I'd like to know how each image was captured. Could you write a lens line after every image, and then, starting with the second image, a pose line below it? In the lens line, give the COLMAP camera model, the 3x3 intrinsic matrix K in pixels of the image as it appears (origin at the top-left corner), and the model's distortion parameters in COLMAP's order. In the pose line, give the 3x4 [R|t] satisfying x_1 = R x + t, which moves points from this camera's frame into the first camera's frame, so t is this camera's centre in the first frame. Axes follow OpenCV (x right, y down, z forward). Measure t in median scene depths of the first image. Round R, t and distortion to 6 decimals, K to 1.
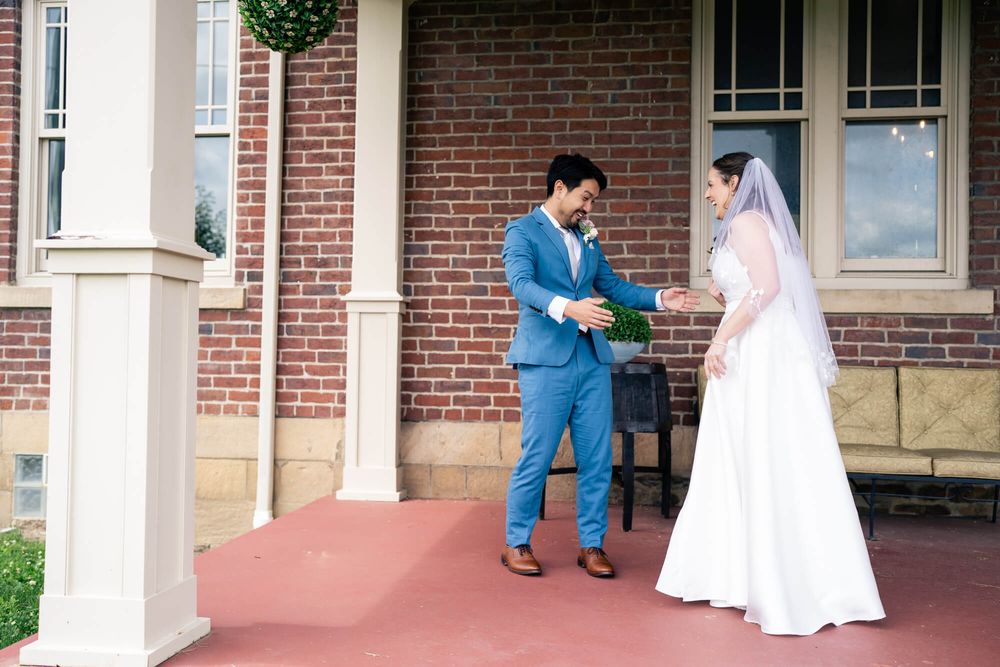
lens RADIAL K [[978.5, 0, 496.5], [0, 978.5, 335.3], [0, 0, 1]] dist [0.021380, 0.000000]
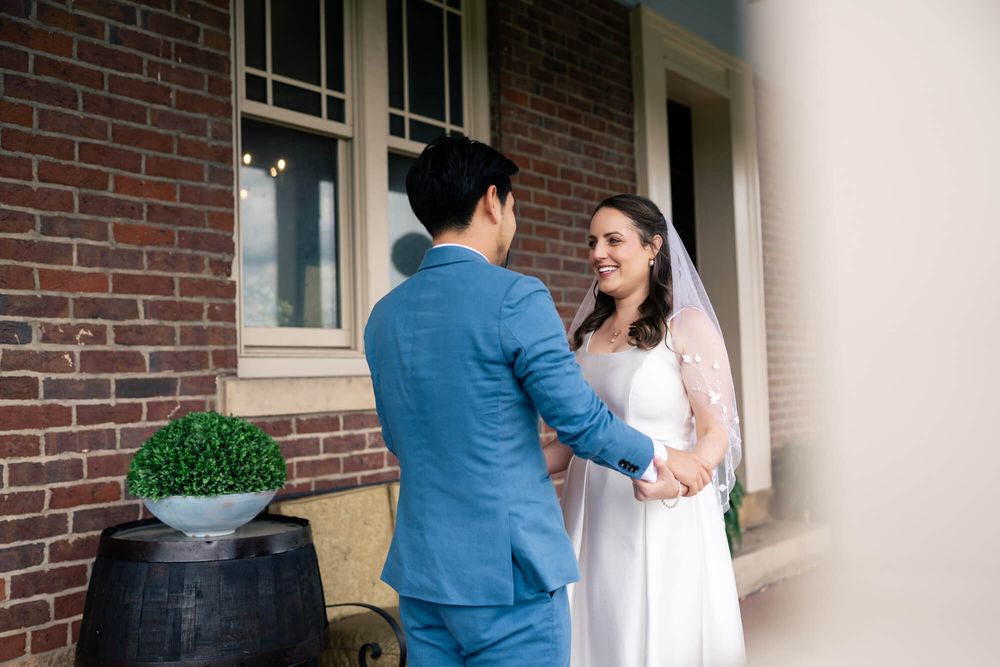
lens RADIAL K [[978.5, 0, 508.4], [0, 978.5, 328.3], [0, 0, 1]] dist [0.021380, 0.000000]
pose [[0.499814, 0.014371, 0.866013, -0.245718], [0.009913, 0.999702, -0.022311, -0.061958], [-0.866076, 0.019736, 0.499523, 0.531899]]
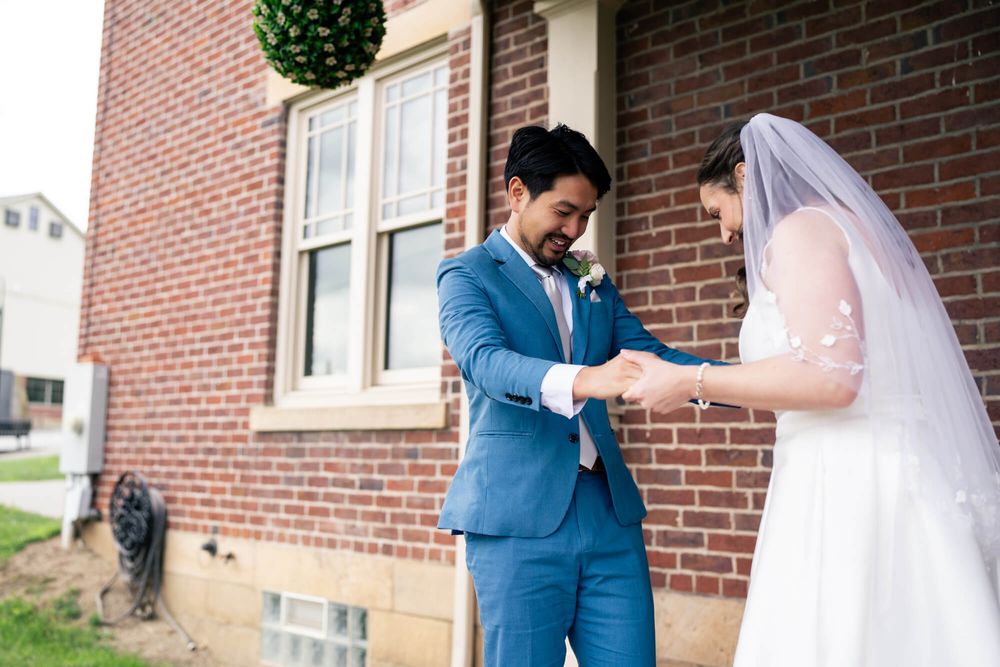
lens RADIAL K [[978.5, 0, 480.8], [0, 978.5, 338.9], [0, 0, 1]] dist [0.021380, 0.000000]
pose [[0.821165, -0.070276, -0.566347, 0.234365], [0.006547, 0.993484, -0.113785, -0.008186], [0.570653, 0.089728, 0.816274, 0.370992]]
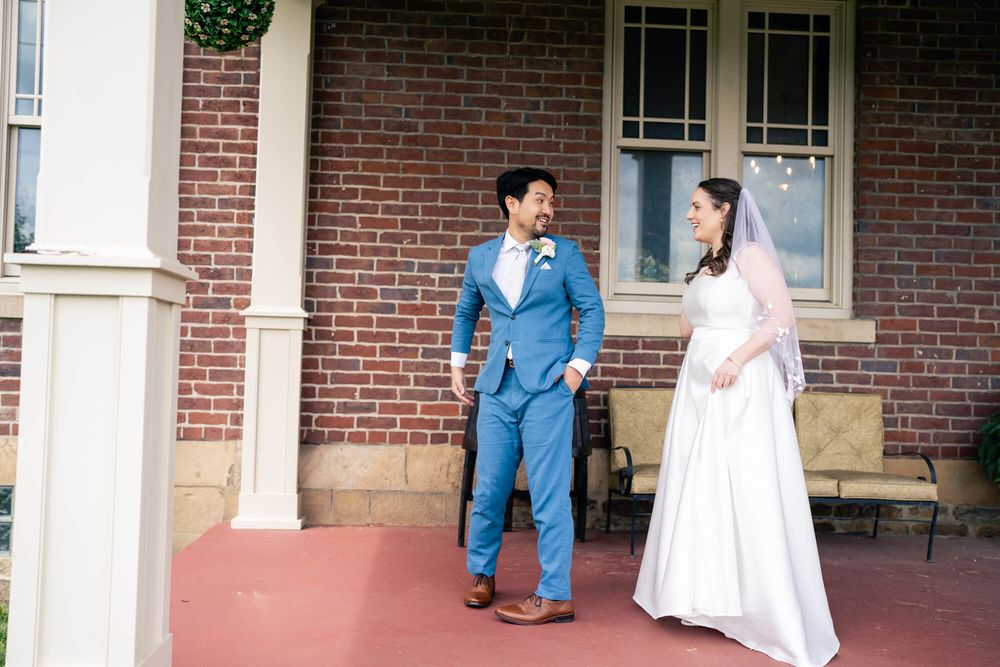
lens RADIAL K [[978.5, 0, 493.2], [0, 978.5, 335.4], [0, 0, 1]] dist [0.021380, 0.000000]
pose [[0.979522, 0.018656, 0.200469, -0.108753], [-0.017253, 0.999813, -0.008740, -0.012465], [-0.200594, 0.005102, 0.979661, 0.033591]]
